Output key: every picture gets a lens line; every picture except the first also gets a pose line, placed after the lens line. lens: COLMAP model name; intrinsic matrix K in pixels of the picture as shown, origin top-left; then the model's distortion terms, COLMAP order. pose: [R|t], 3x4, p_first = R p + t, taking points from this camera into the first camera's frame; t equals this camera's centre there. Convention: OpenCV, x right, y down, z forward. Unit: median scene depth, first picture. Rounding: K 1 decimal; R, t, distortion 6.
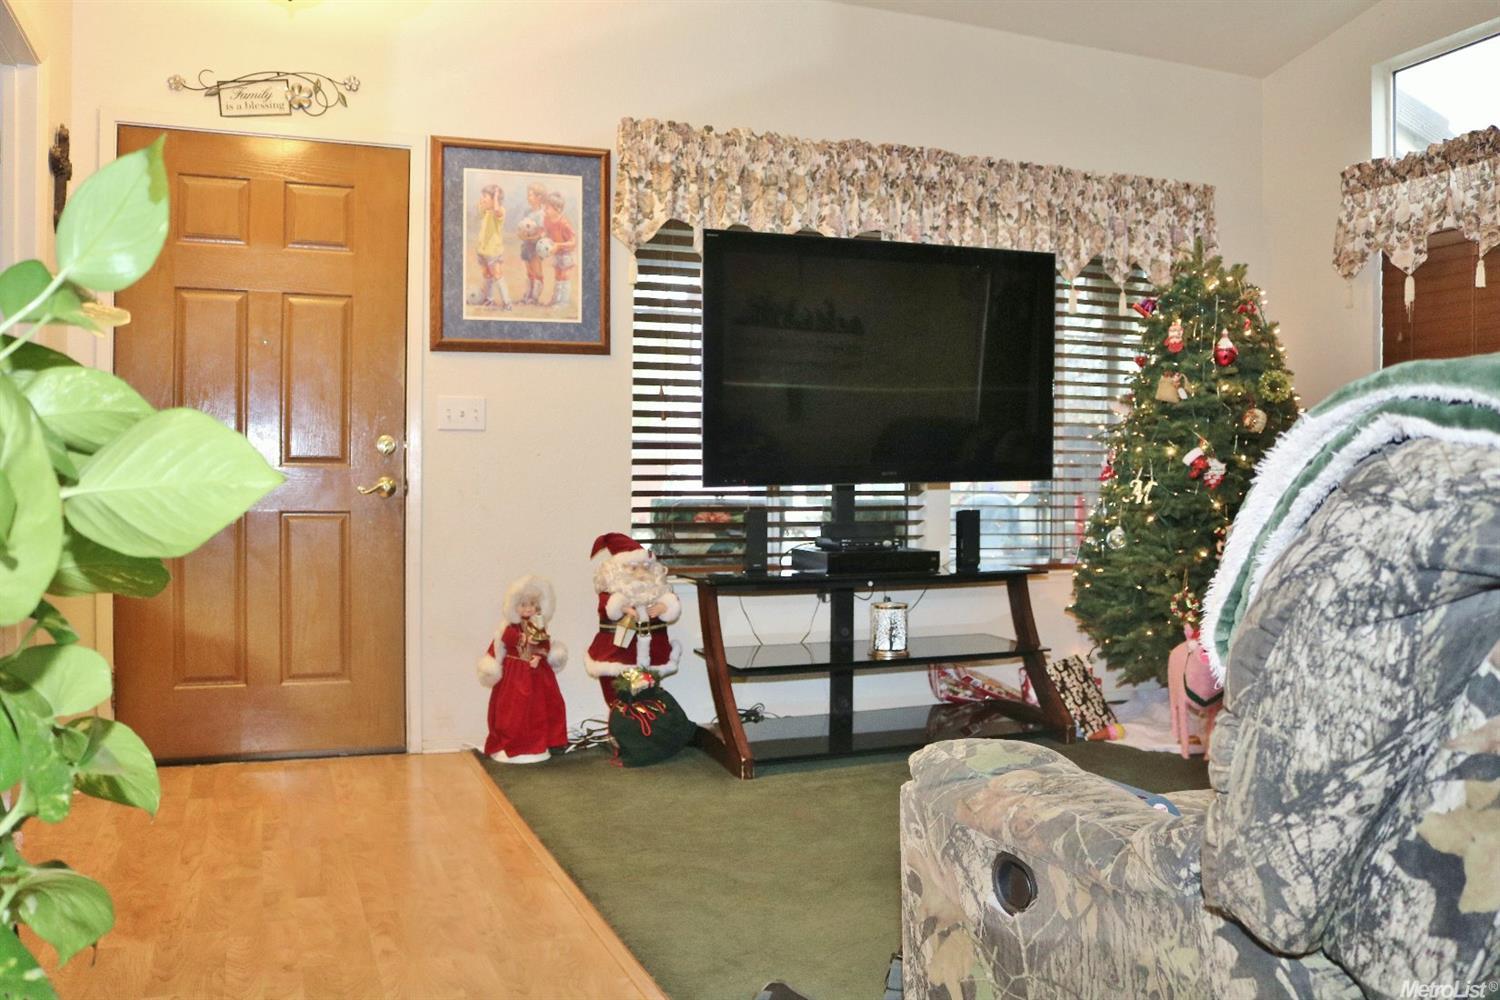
lens RADIAL K [[1238.4, 0, 750.0], [0, 1238.4, 500.0], [0, 0, 1]] dist [-0.153148, 0.126635]
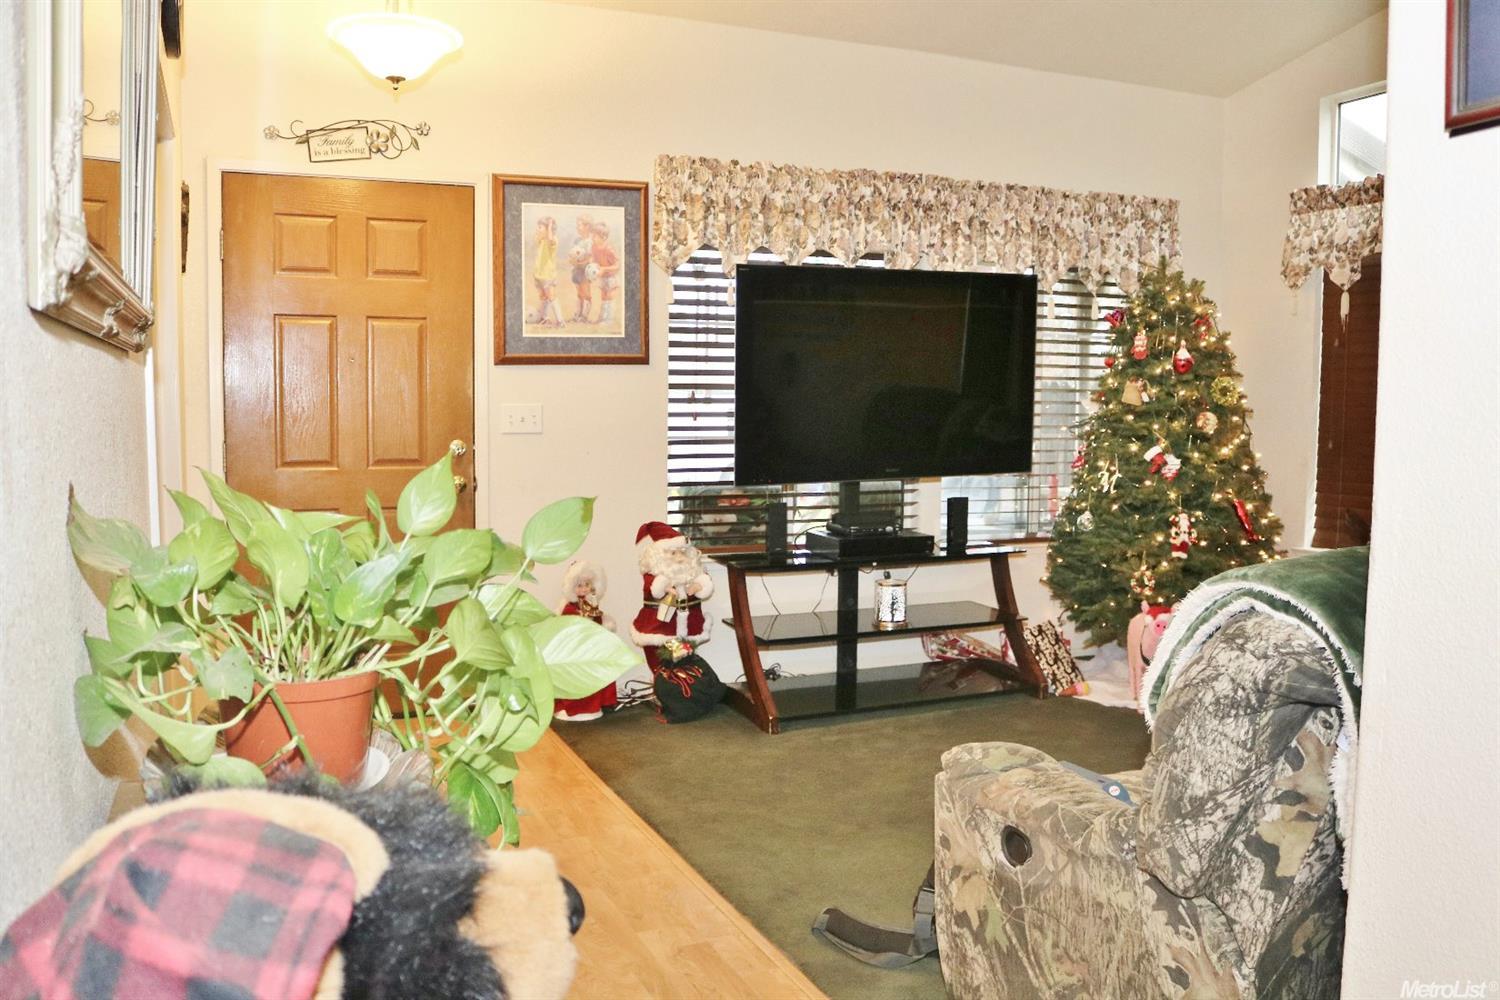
lens RADIAL K [[1238.4, 0, 750.0], [0, 1238.4, 500.0], [0, 0, 1]] dist [-0.153148, 0.126635]
pose [[0.999673, -0.000179, 0.025554, -0.050015], [-0.001539, 0.997738, 0.067200, -0.070726], [-0.025508, -0.067217, 0.997412, -0.155158]]
